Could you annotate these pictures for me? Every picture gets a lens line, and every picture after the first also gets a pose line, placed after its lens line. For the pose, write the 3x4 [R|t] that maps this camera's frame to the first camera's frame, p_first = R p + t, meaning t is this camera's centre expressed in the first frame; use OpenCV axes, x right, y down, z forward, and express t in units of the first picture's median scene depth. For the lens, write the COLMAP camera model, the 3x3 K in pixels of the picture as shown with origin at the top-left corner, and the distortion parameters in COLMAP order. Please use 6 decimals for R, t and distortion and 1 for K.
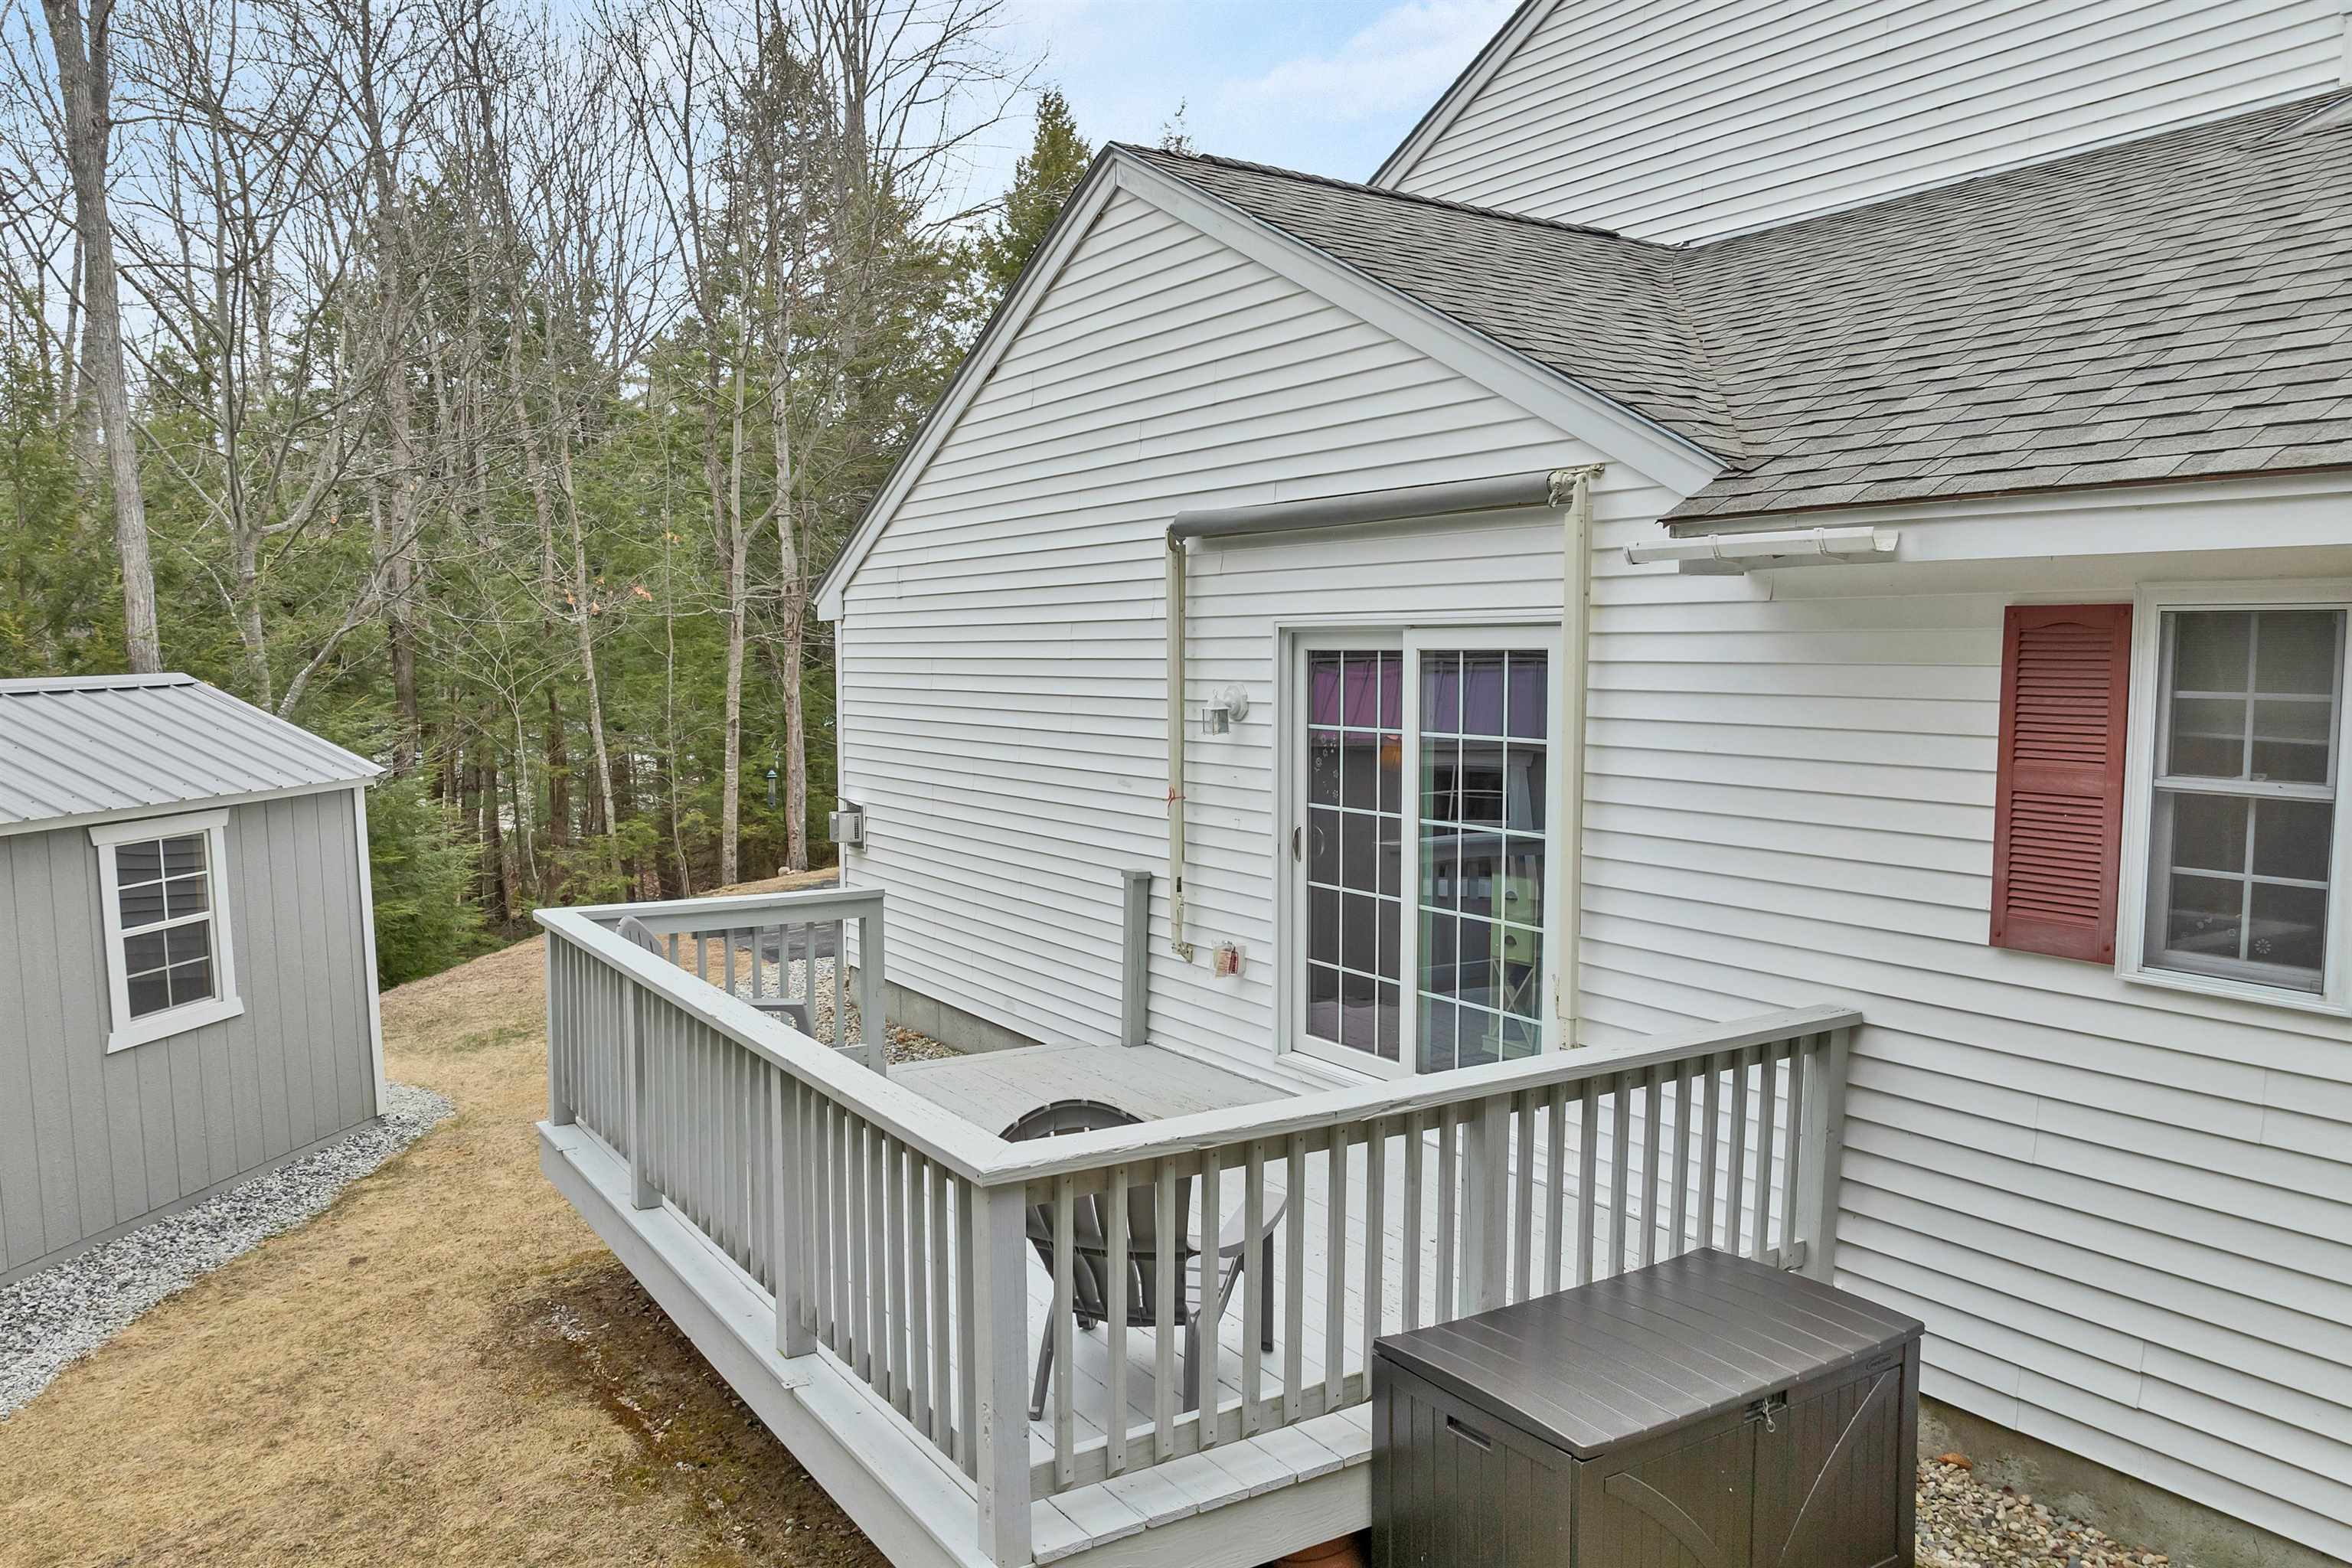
lens RADIAL K [[1685.9, 0, 1176.0], [0, 1685.9, 784.0], [0, 0, 1]] dist [-0.043342, 0.030147]
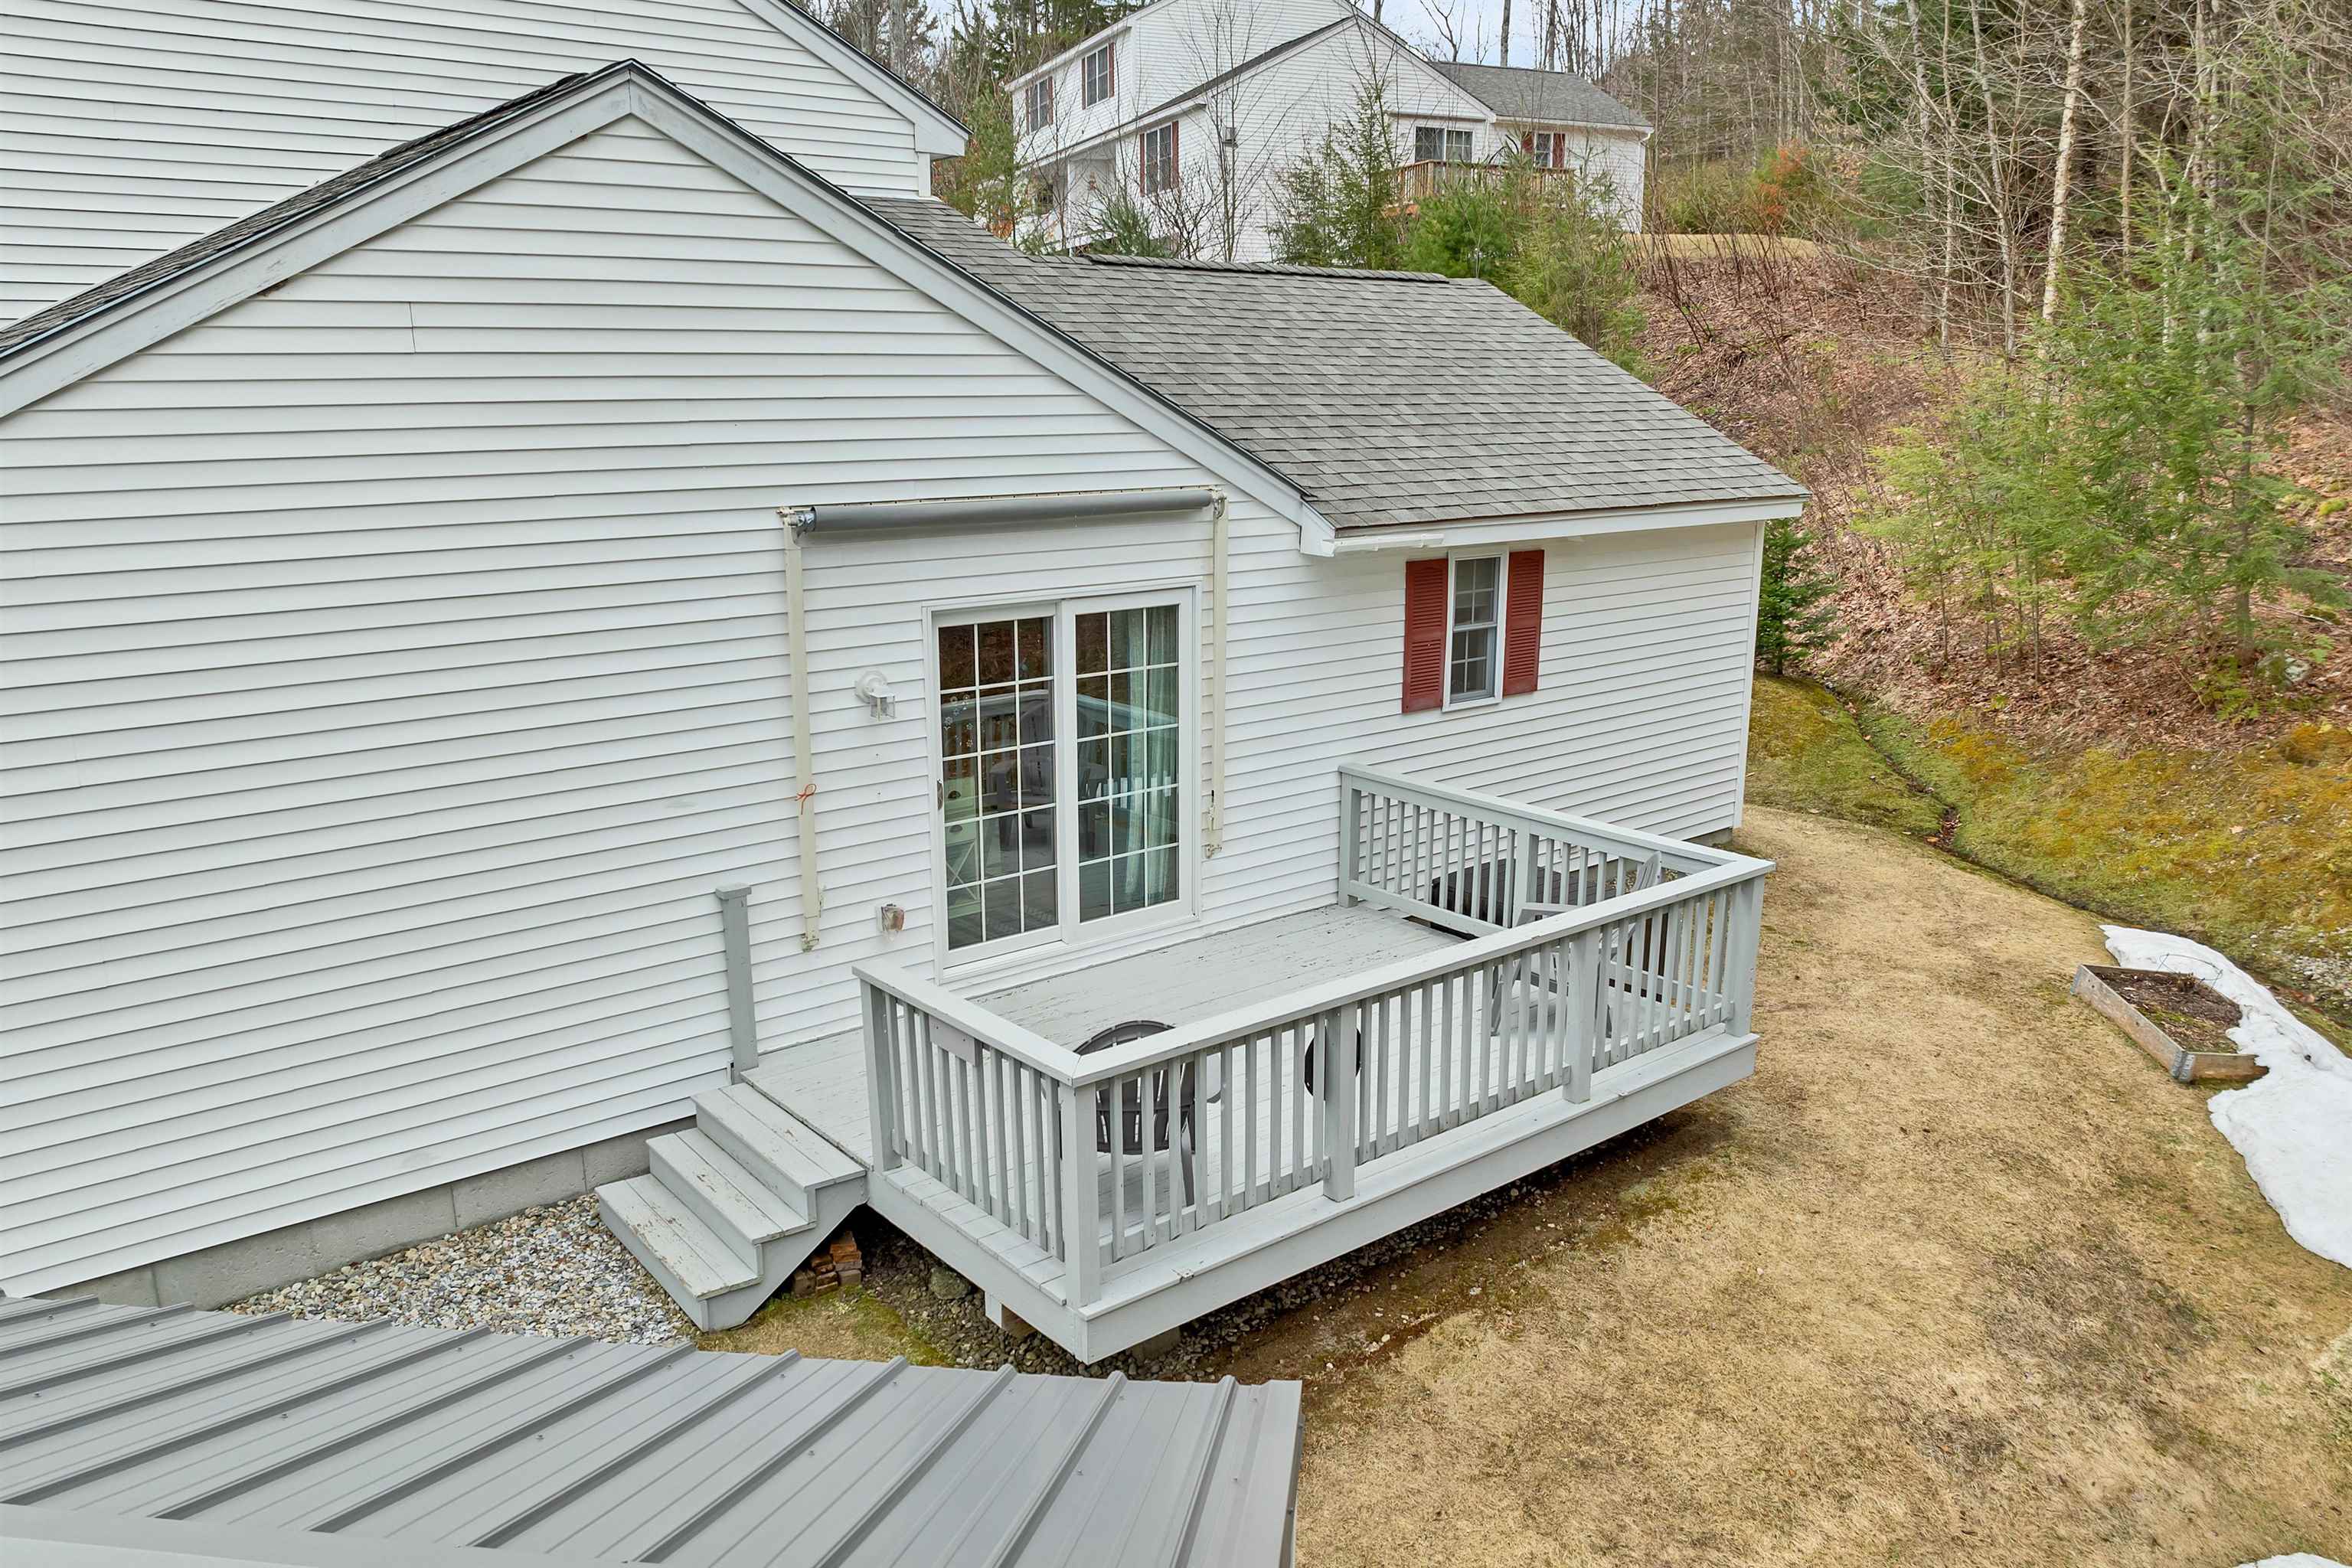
lens RADIAL K [[1699.0, 0, 1182.2], [0, 1699.0, 798.9], [0, 0, 1]] dist [-0.023374, -0.020981]
pose [[-0.099199, -0.217369, 0.971036, -1.293062], [0.097328, 0.969050, 0.226868, -0.254657], [-0.990296, 0.117014, -0.074973, 1.120691]]
